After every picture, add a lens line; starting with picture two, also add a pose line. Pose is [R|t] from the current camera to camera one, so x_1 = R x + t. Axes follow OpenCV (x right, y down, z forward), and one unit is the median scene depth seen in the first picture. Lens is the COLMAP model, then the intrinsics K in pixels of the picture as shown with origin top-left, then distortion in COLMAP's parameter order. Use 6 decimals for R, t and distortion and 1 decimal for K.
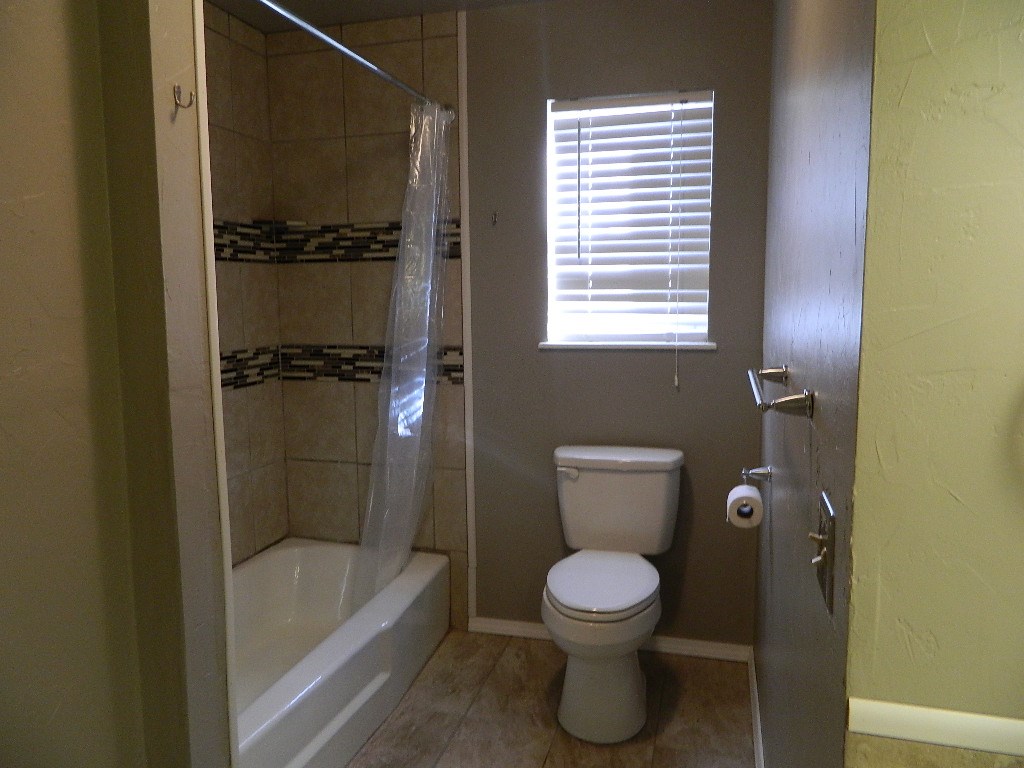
lens RADIAL K [[747.8, 0, 509.2], [0, 747.8, 381.0], [0, 0, 1]] dist [-0.002116, -0.006333]
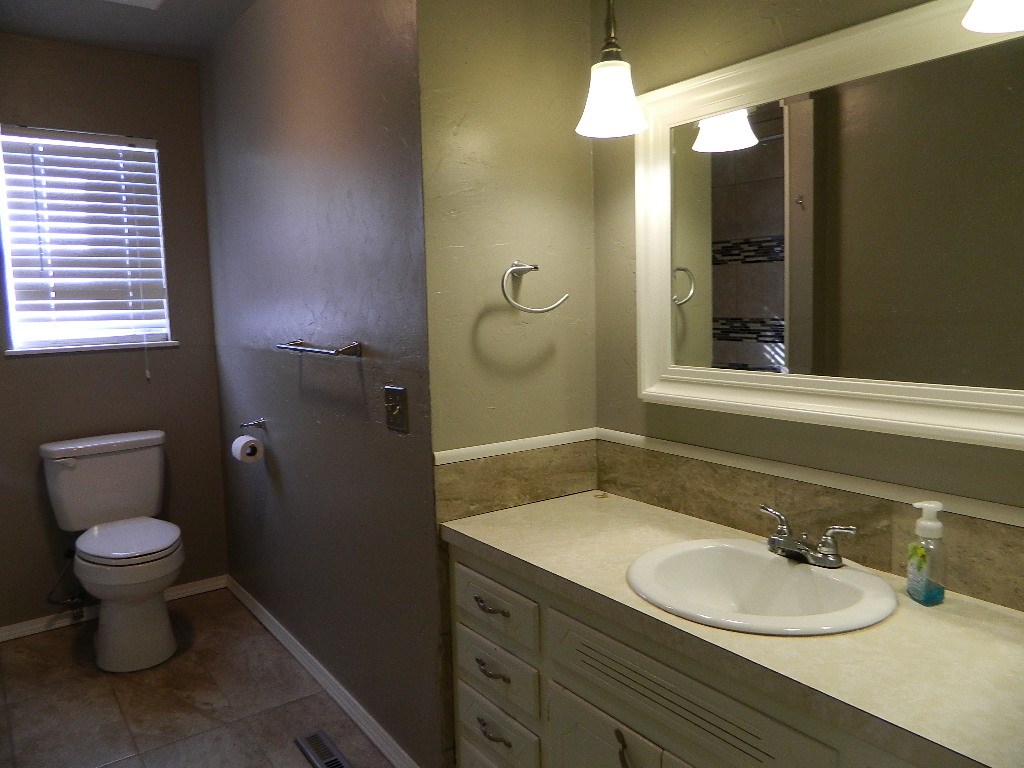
lens RADIAL K [[747.8, 0, 509.2], [0, 747.8, 381.0], [0, 0, 1]] dist [-0.002116, -0.006333]
pose [[0.620029, -0.093438, 0.778995, -0.356991], [0.106214, 0.993739, 0.034657, 0.031553], [-0.777357, 0.061252, 0.626071, -0.213366]]
